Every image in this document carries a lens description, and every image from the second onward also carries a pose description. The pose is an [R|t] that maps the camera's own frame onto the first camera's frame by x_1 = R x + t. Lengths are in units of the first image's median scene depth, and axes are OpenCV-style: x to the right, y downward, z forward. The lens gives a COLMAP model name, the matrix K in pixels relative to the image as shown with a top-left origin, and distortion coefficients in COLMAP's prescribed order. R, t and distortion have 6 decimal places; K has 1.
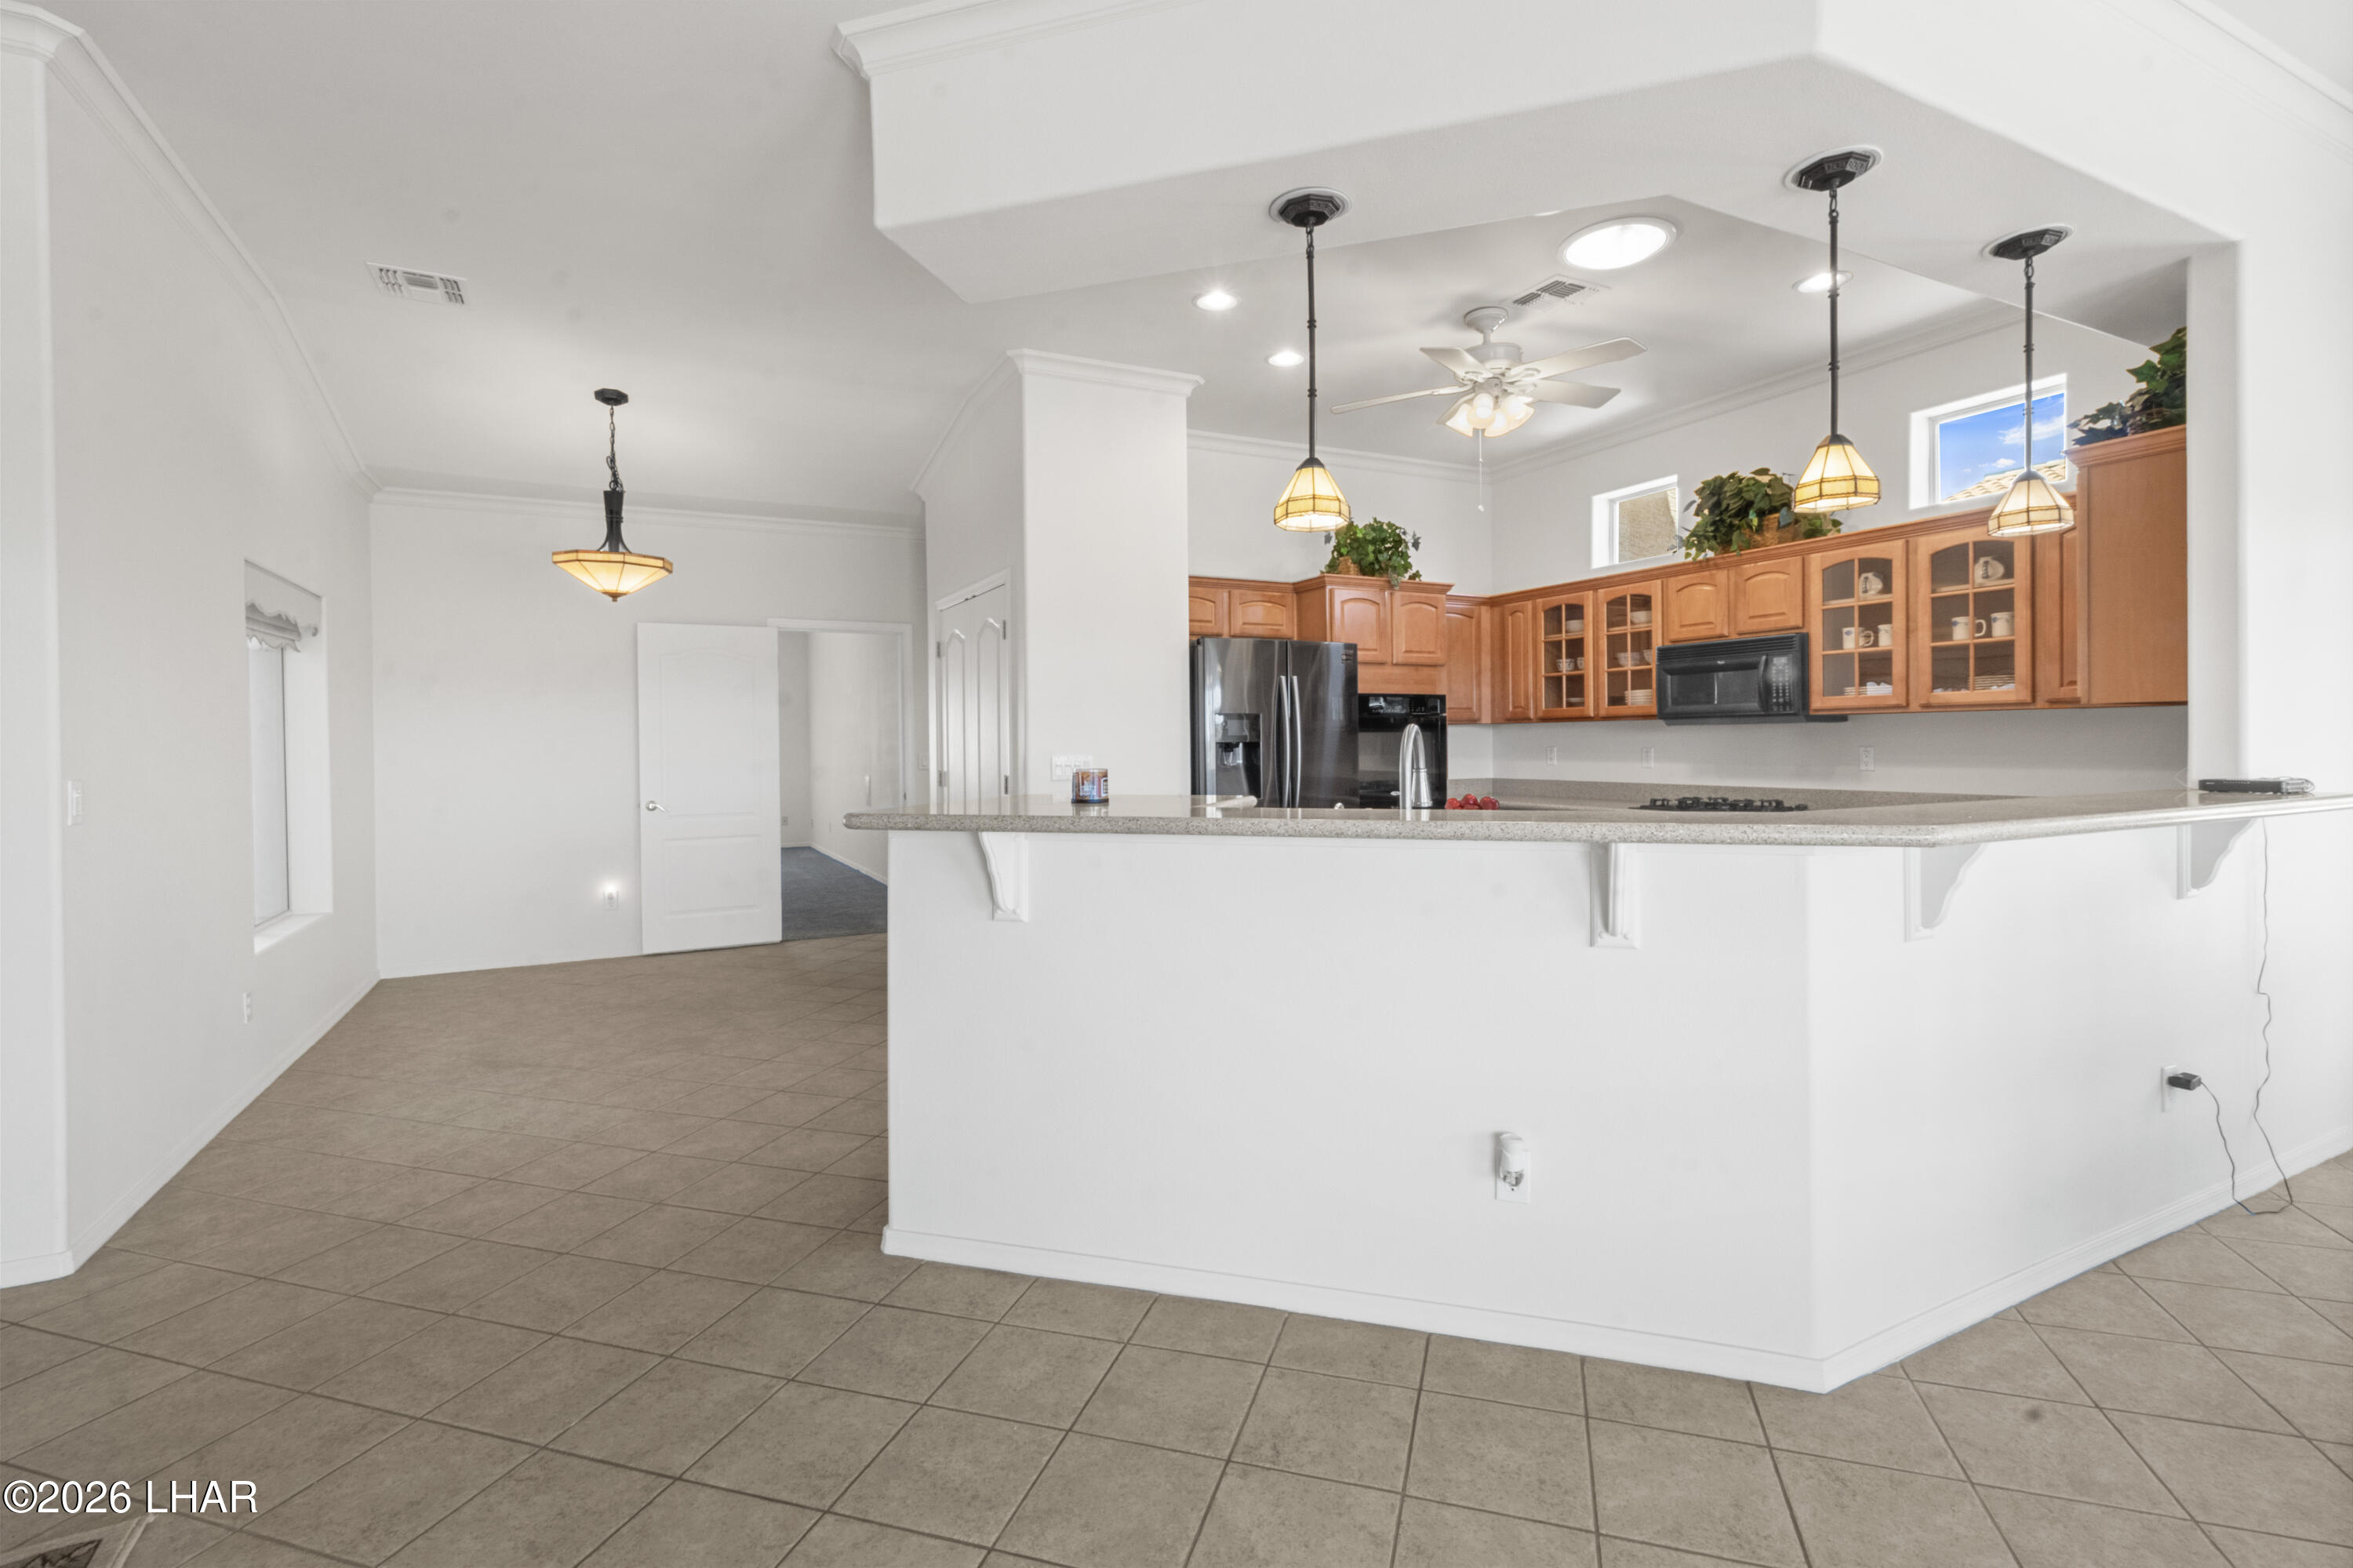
lens RADIAL K [[1083.7, 0, 1186.9], [0, 1083.7, 744.9], [0, 0, 1]] dist [0.003790, -0.000233]
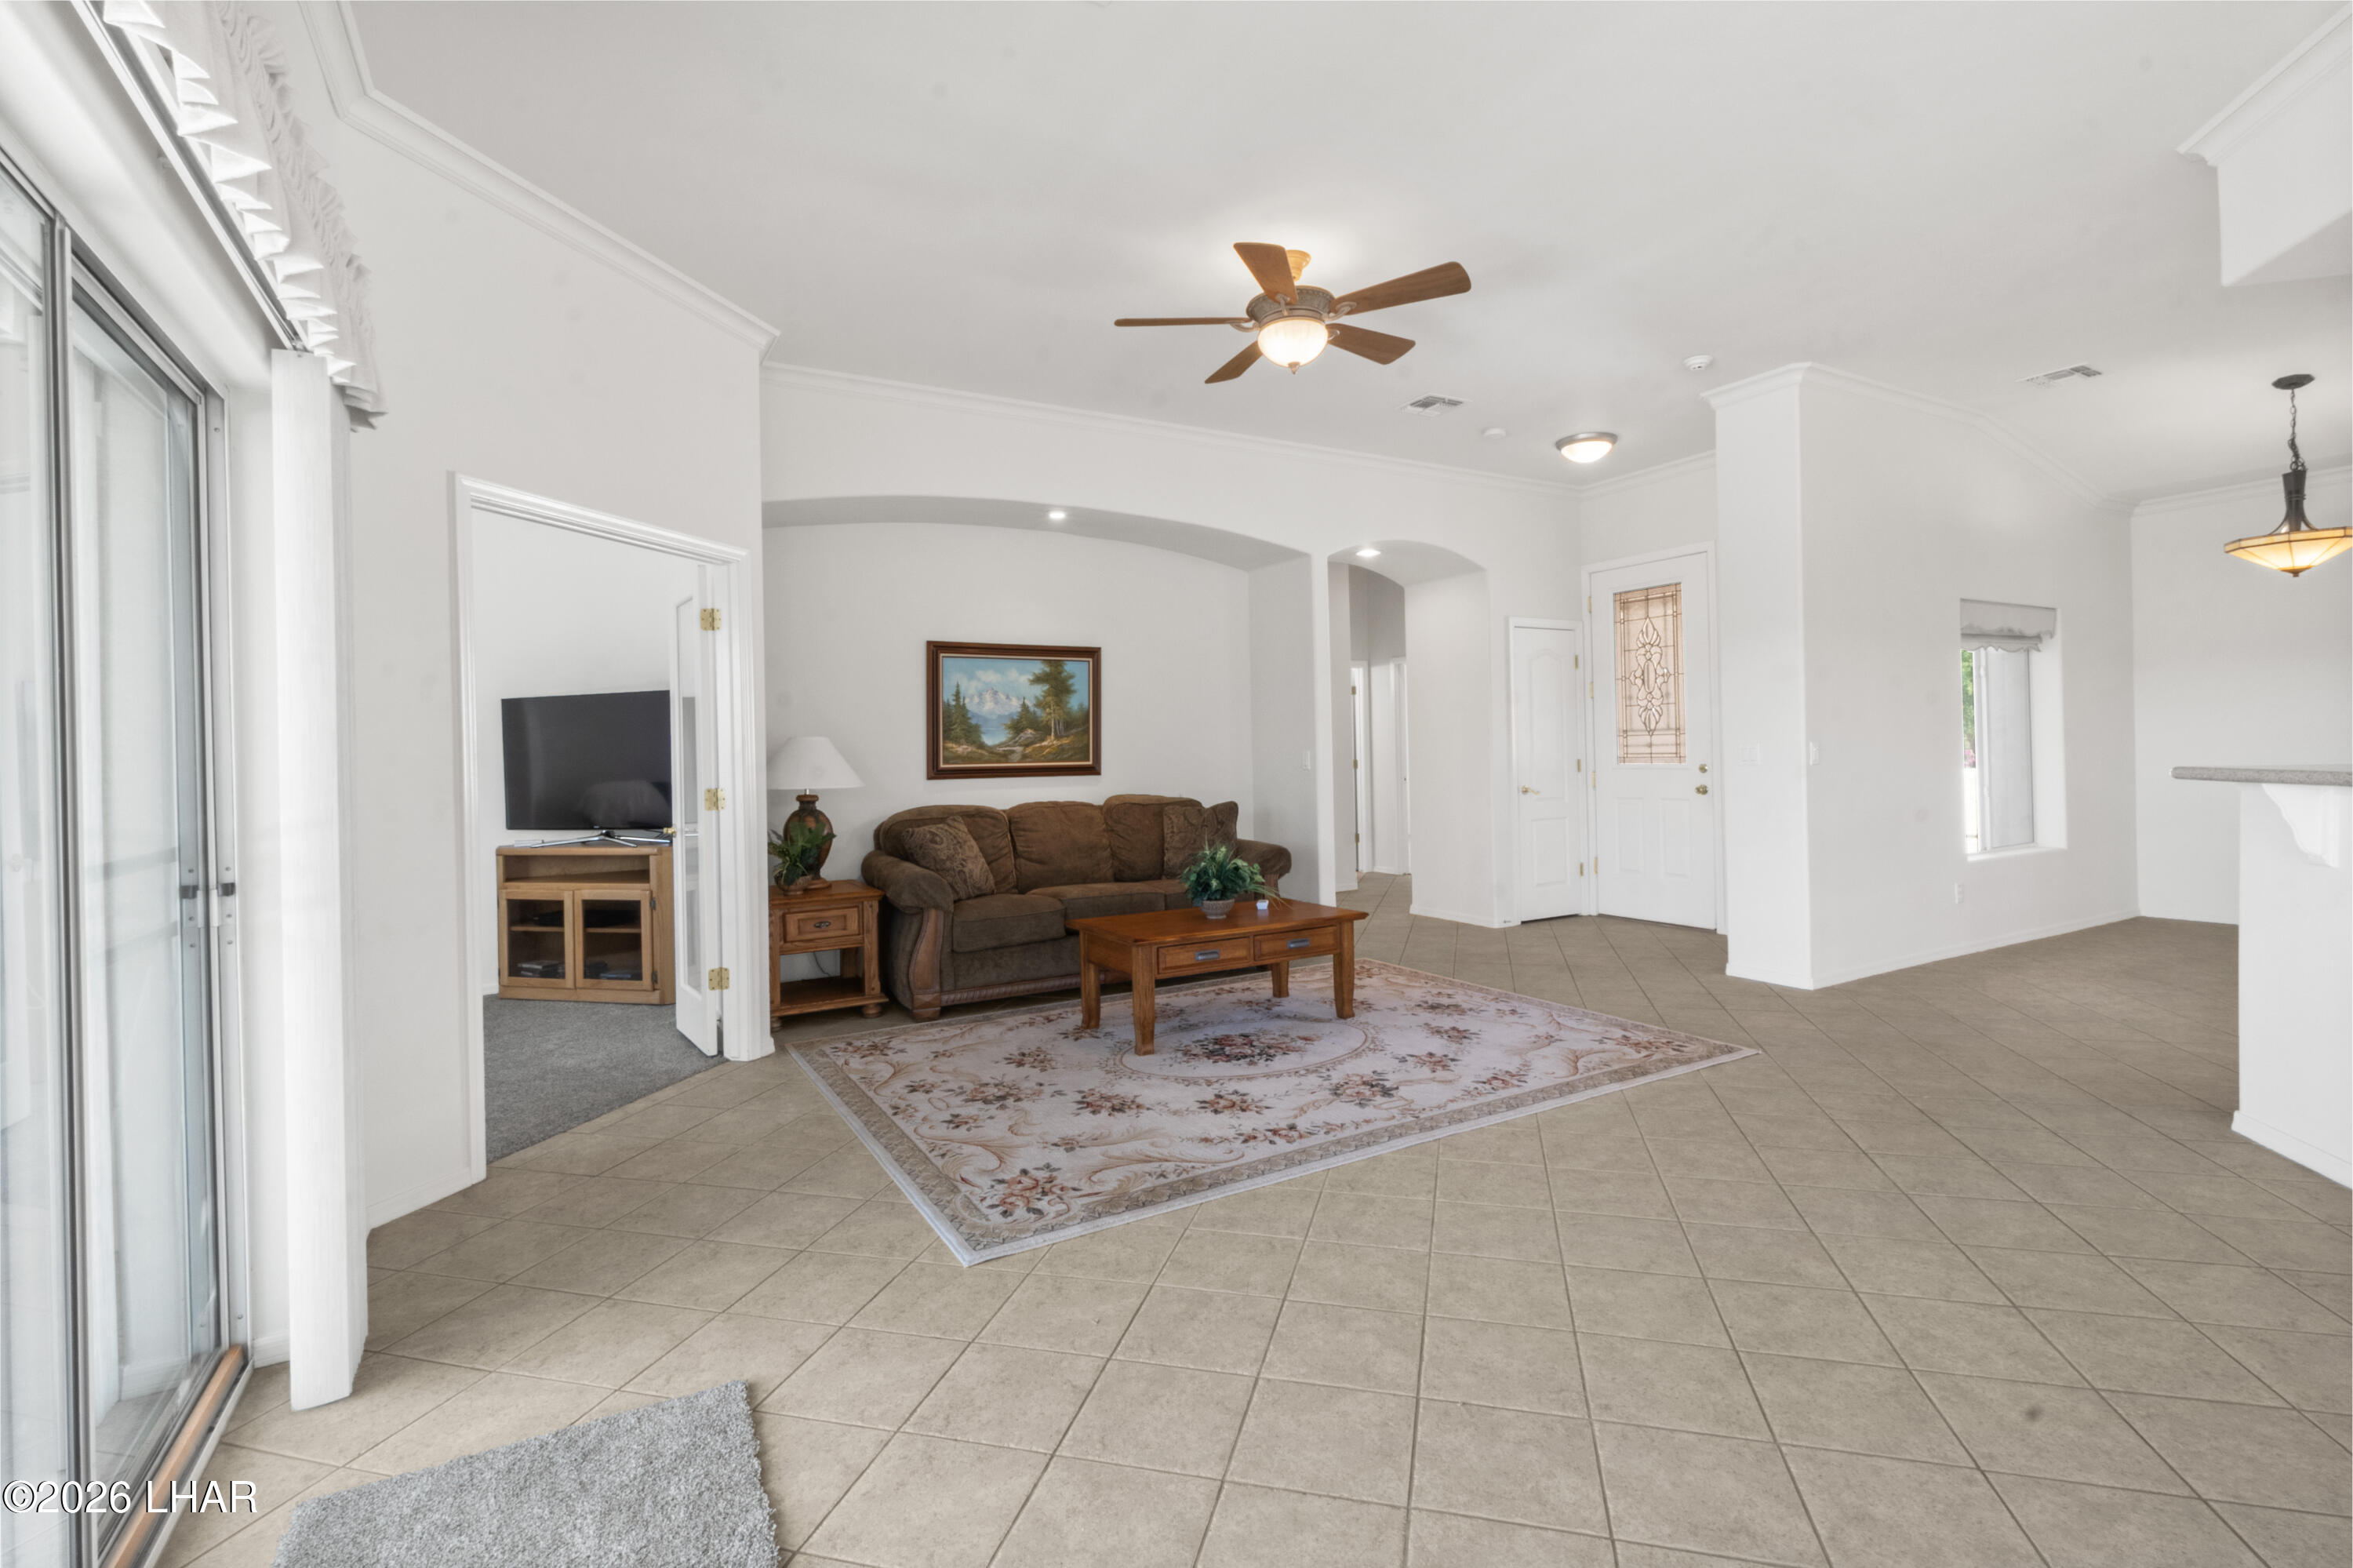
lens RADIAL K [[1083.7, 0, 1189.1], [0, 1083.7, 764.7], [0, 0, 1]] dist [0.003790, -0.000233]
pose [[0.049994, 0.020905, -0.998531, 0.494904], [0.018366, 0.999593, 0.021847, 0.005714], [0.998581, -0.019431, 0.049590, -0.126465]]
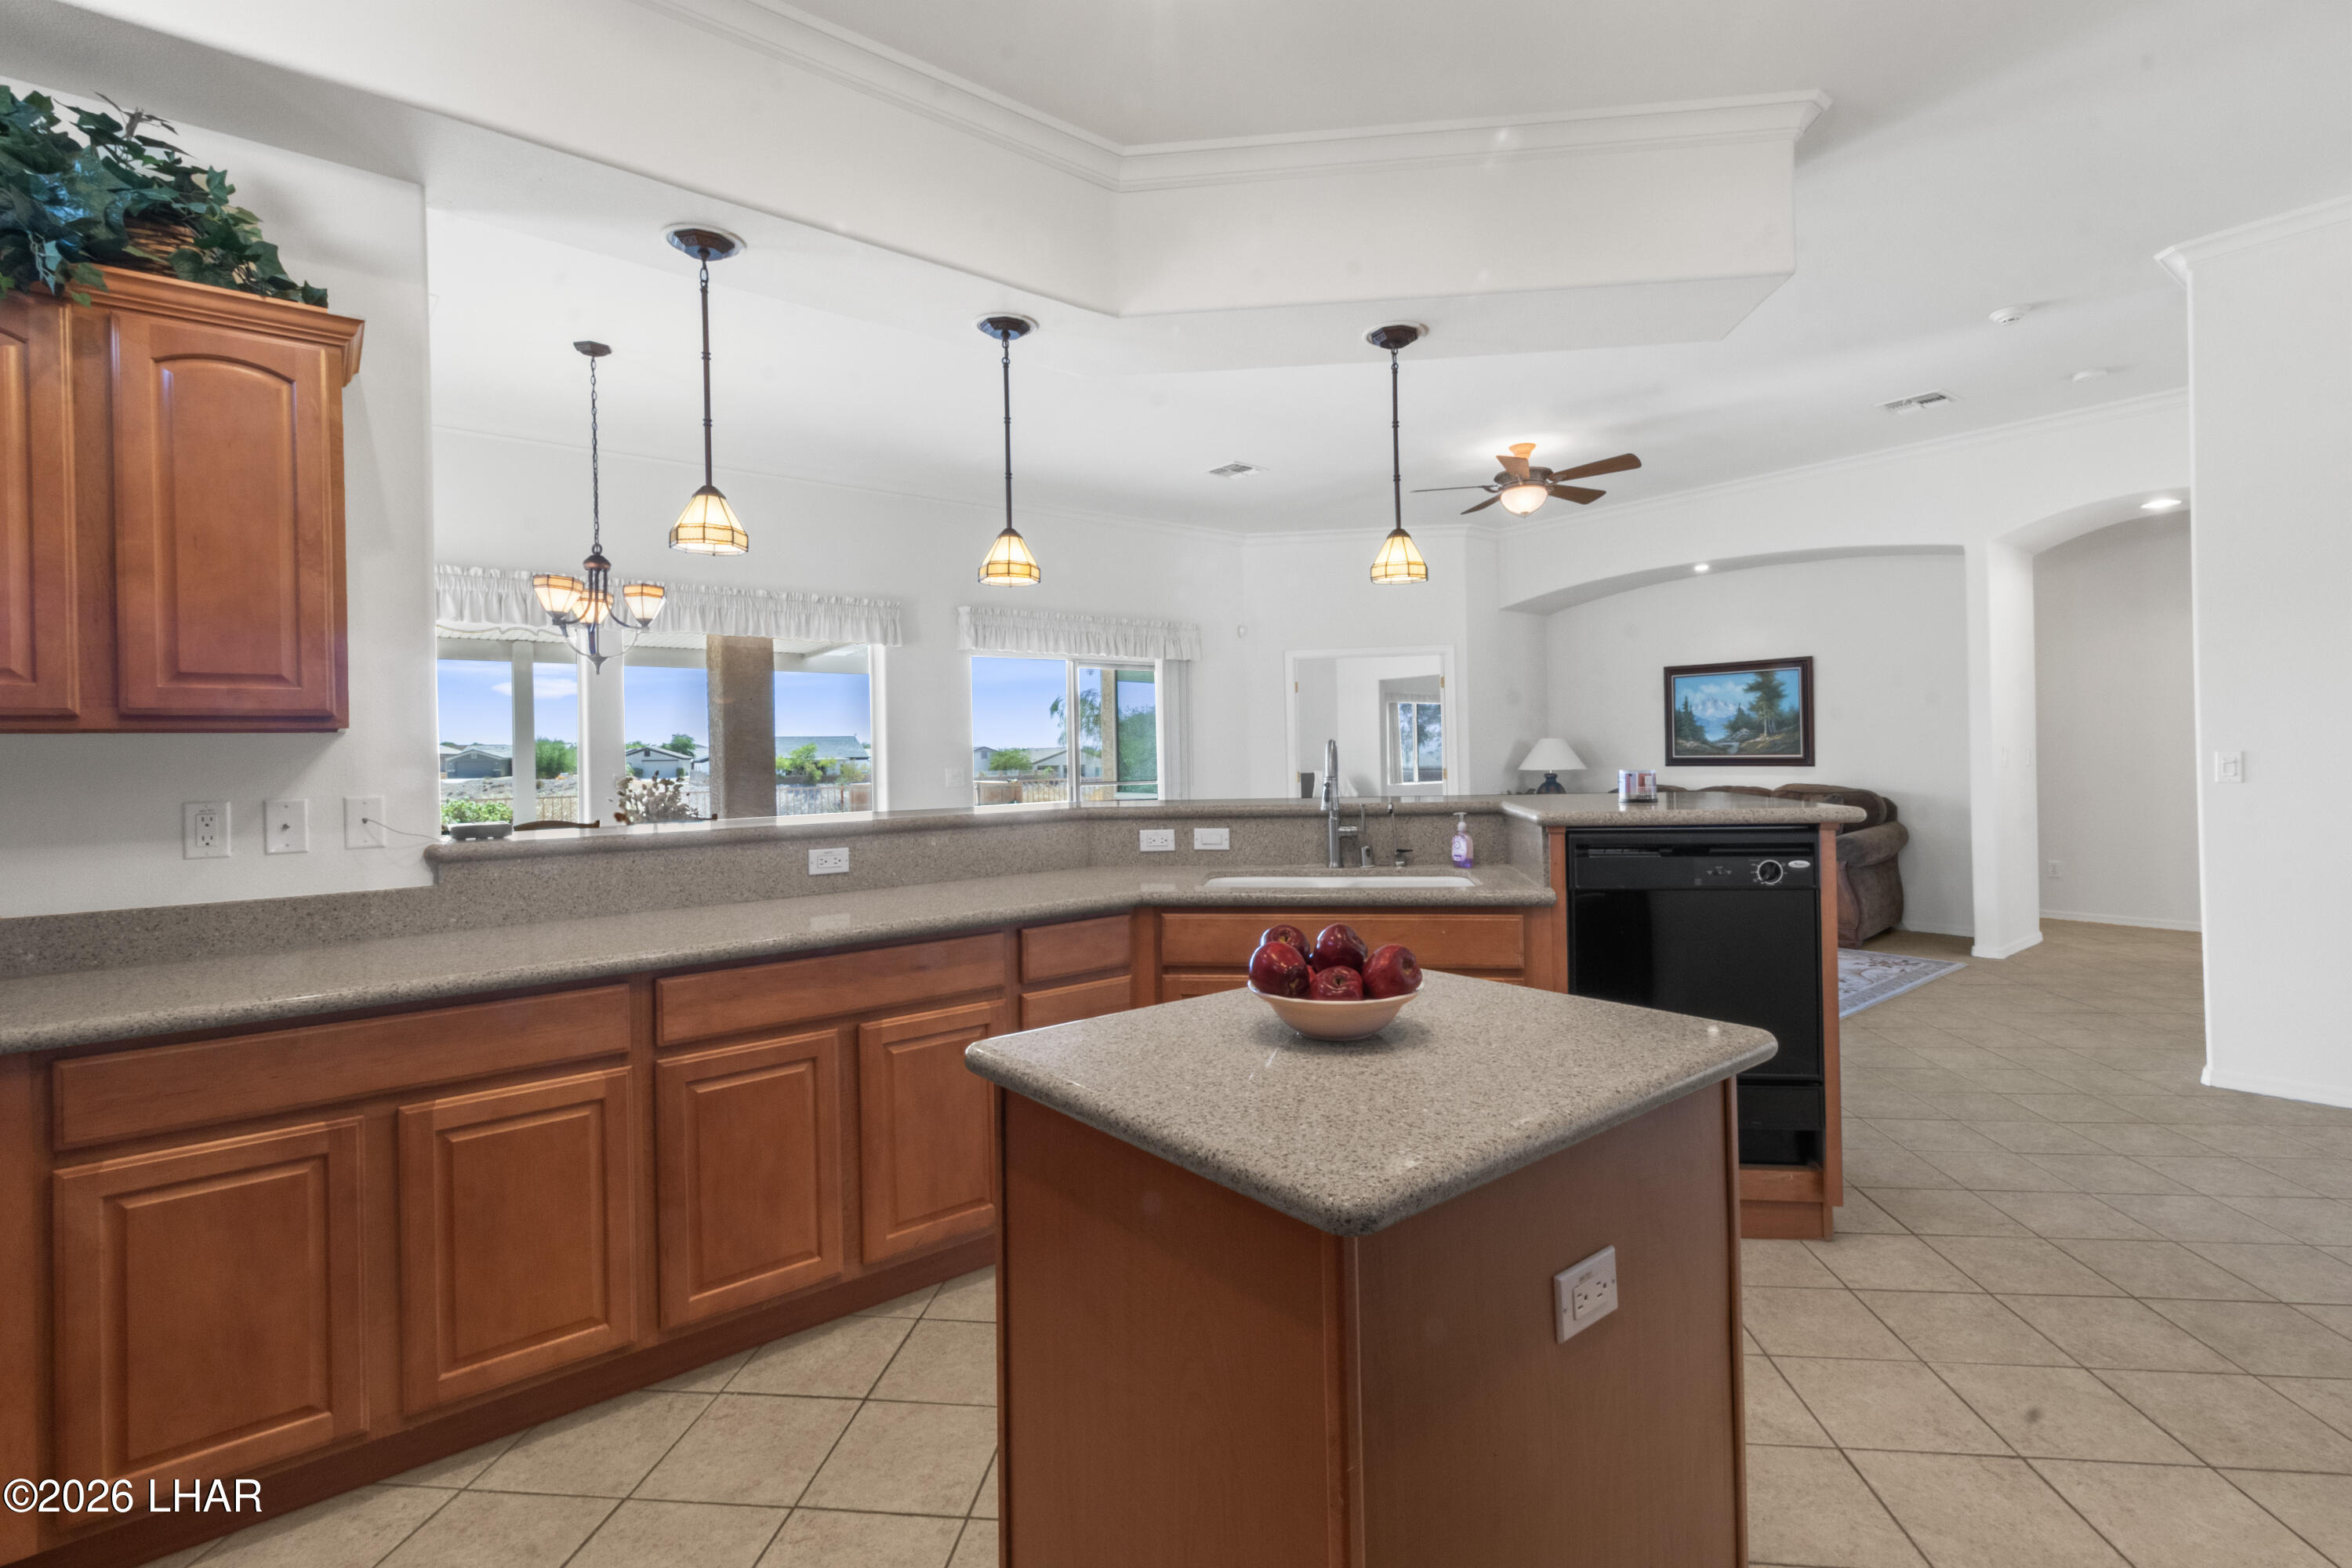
lens RADIAL K [[1083.2, 0, 1182.3], [0, 1083.2, 754.6], [0, 0, 1]] dist [0.003790, -0.000233]
pose [[-0.980342, 0.030944, -0.194865, 0.338714], [0.030385, 0.999521, 0.005860, -0.007888], [0.194953, -0.000176, -0.980813, 1.206626]]
